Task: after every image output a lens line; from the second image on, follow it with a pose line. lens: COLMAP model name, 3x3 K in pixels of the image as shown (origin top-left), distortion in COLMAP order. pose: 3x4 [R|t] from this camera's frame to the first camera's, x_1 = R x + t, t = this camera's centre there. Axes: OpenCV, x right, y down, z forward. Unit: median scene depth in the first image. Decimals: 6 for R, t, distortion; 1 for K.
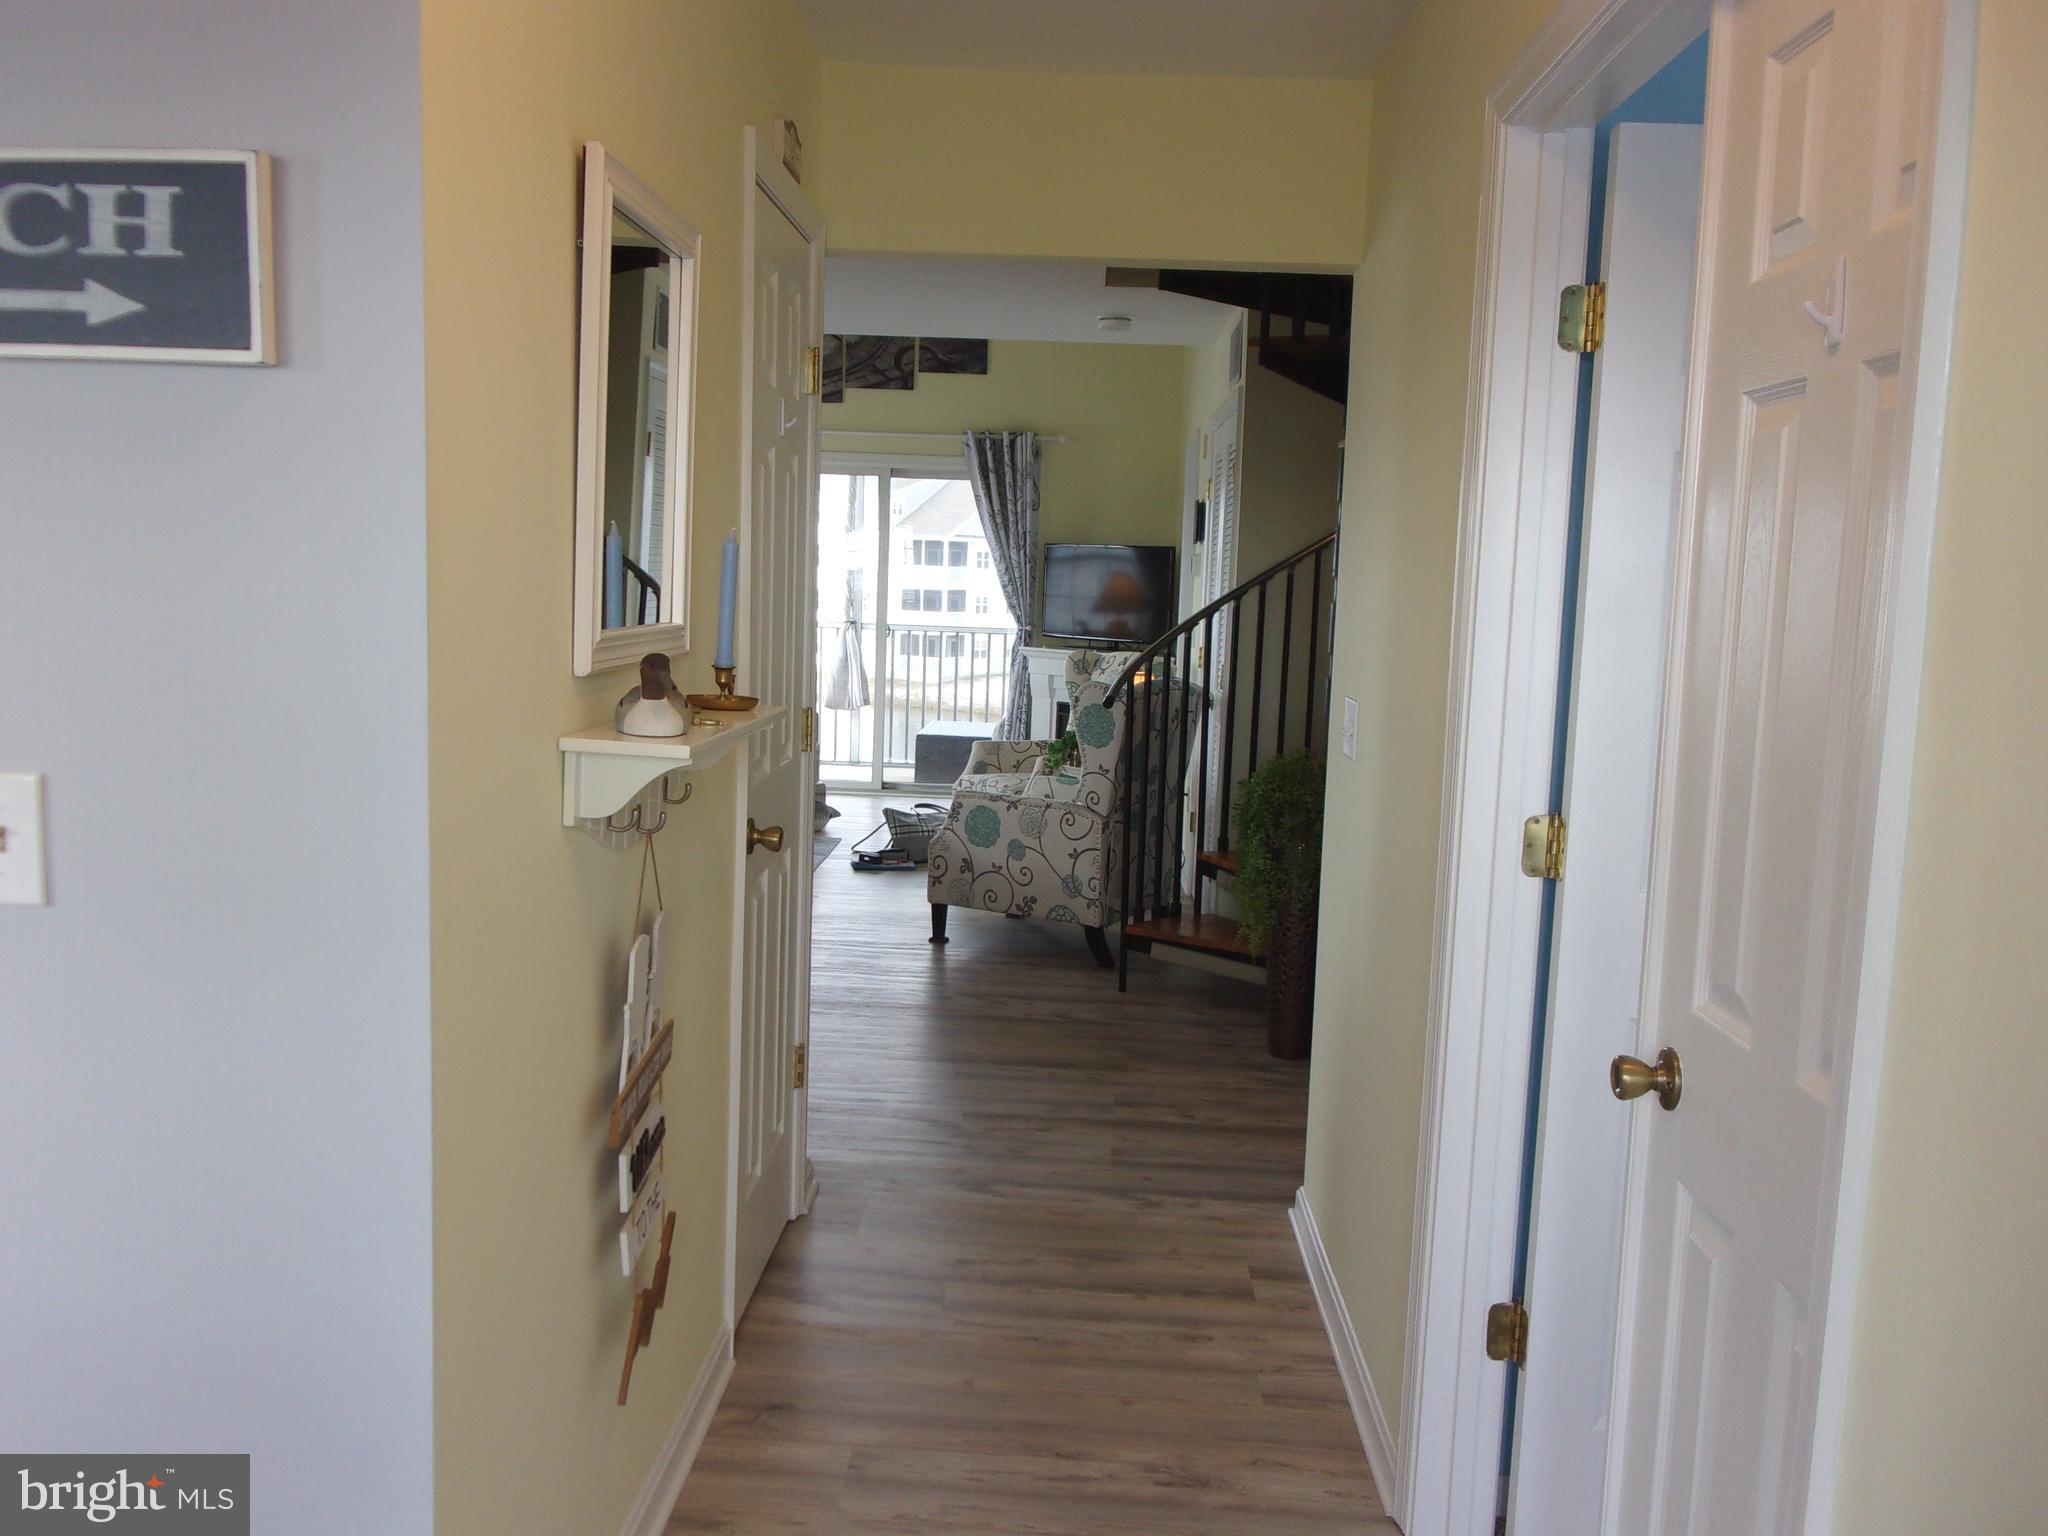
lens RADIAL K [[1706.7, 0, 1019.0], [0, 1706.7, 783.4], [0, 0, 1]] dist [0.011187, -0.019315]
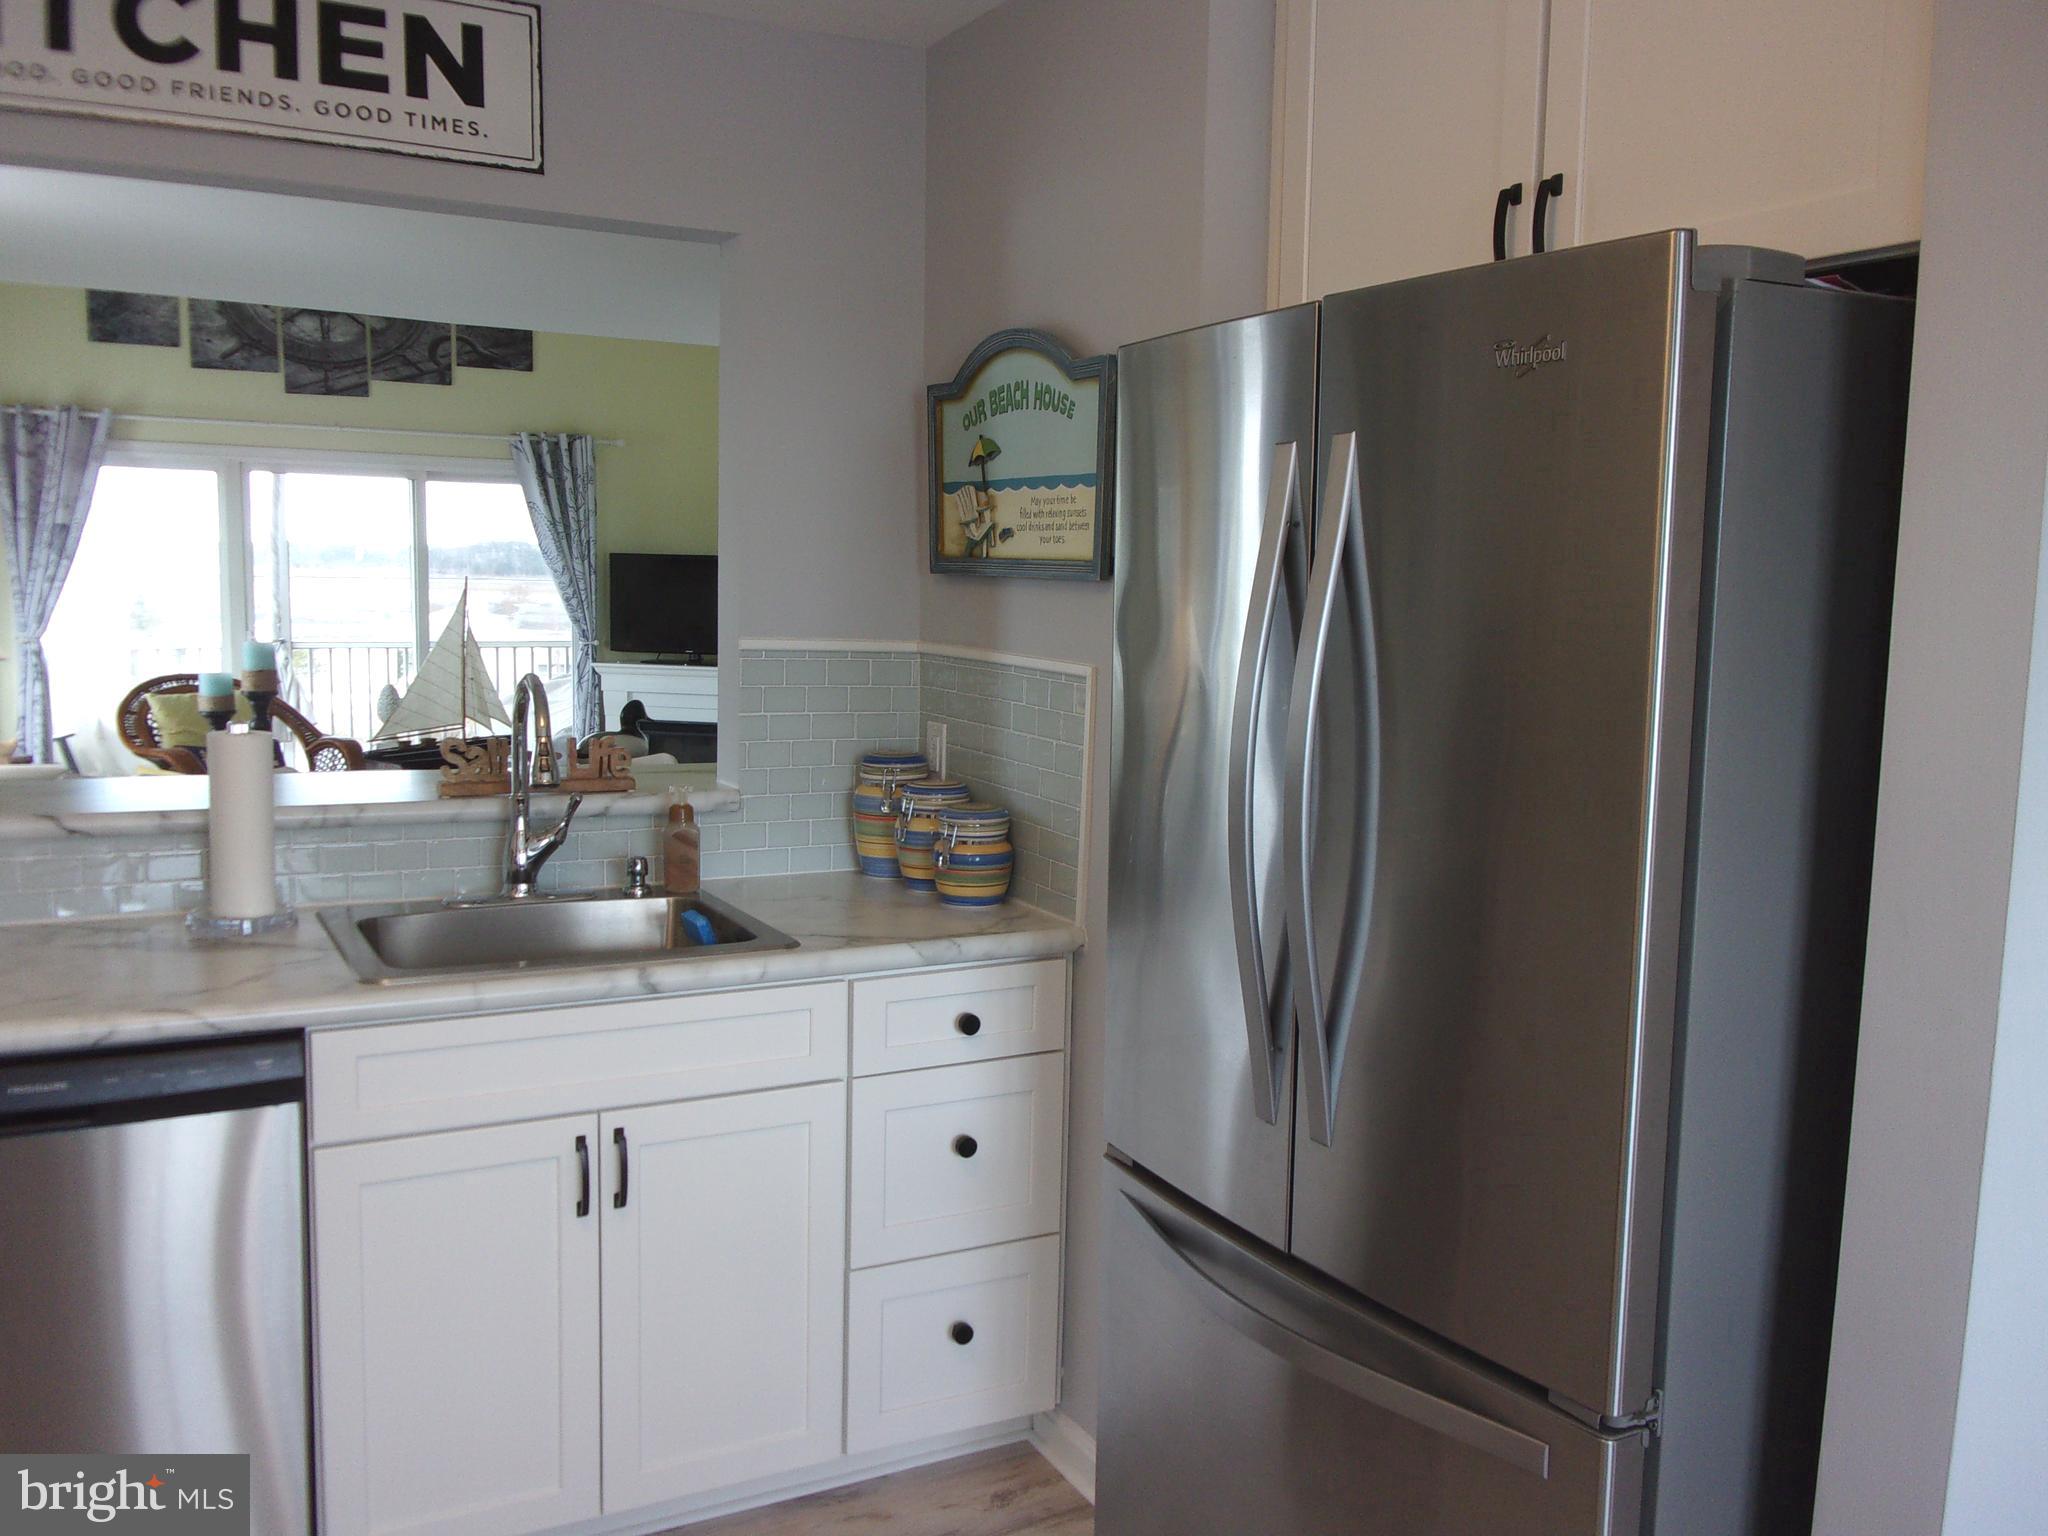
lens RADIAL K [[1720.2, 0, 1029.4], [0, 1720.2, 777.8], [0, 0, 1]] dist [0.009985, -0.023139]
pose [[0.860063, -0.077197, 0.504313, -0.276003], [0.075521, 0.996860, 0.023797, -0.021570], [-0.504567, 0.017619, 0.863193, 0.061552]]
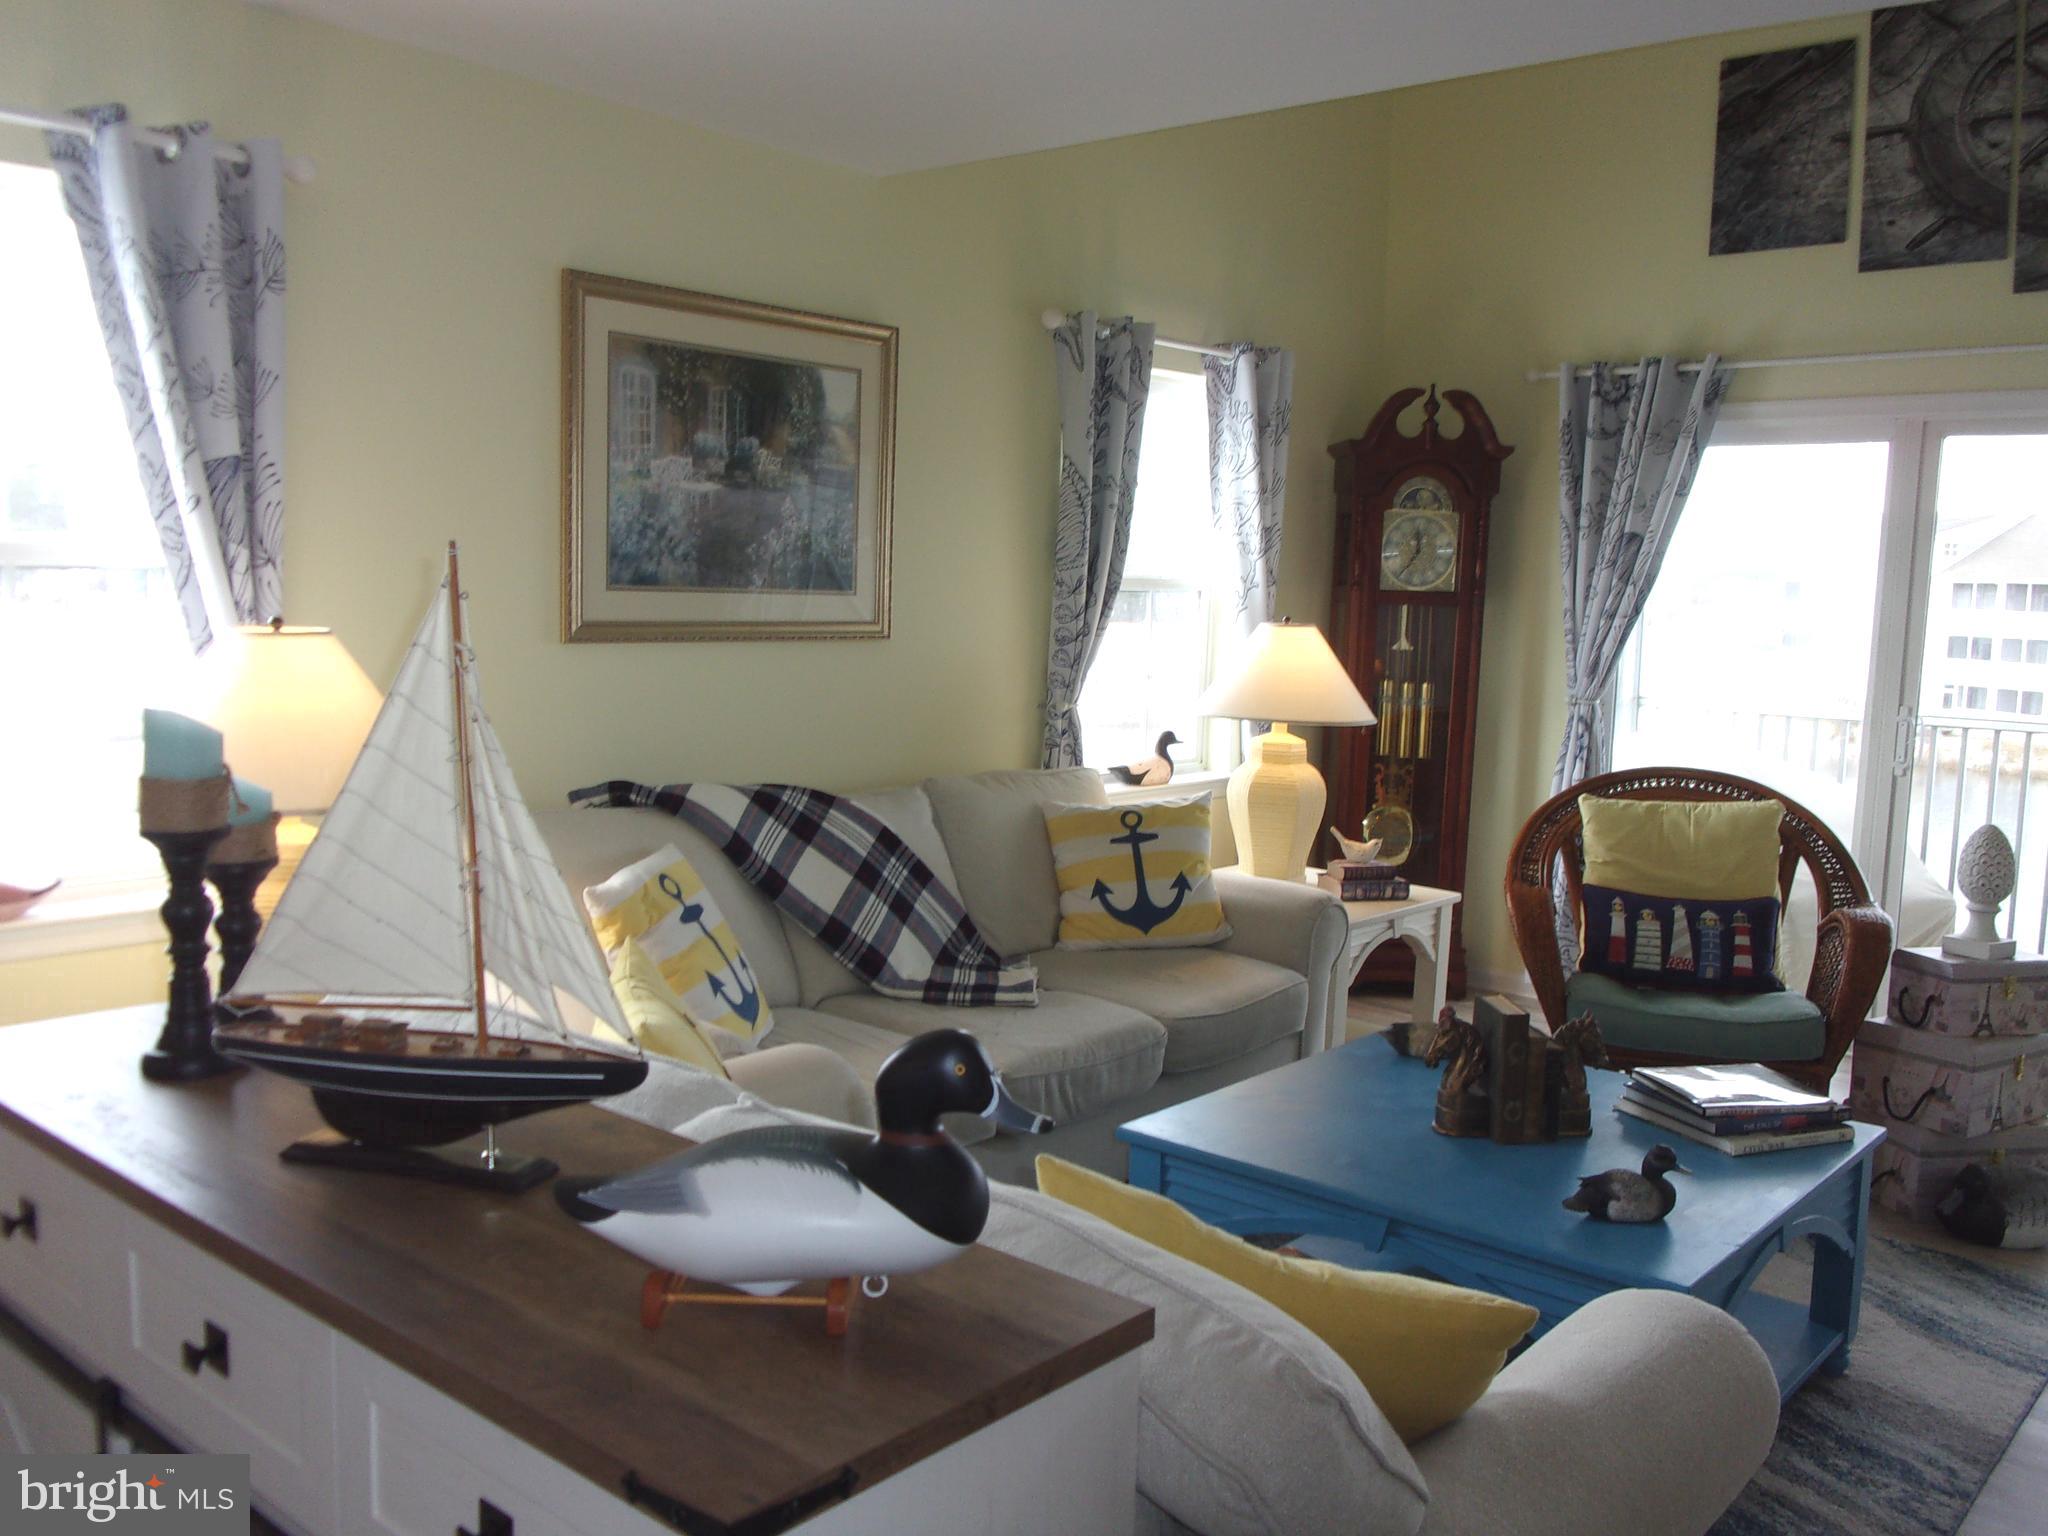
lens RADIAL K [[1733.9, 0, 1024.1], [0, 1733.9, 785.7], [0, 0, 1]] dist [0.046212, -0.093442]
pose [[0.783392, 0.059292, -0.618694, -0.048717], [-0.079361, 0.996834, -0.004957, -0.058105], [0.616441, 0.052983, 0.785617, 0.444879]]
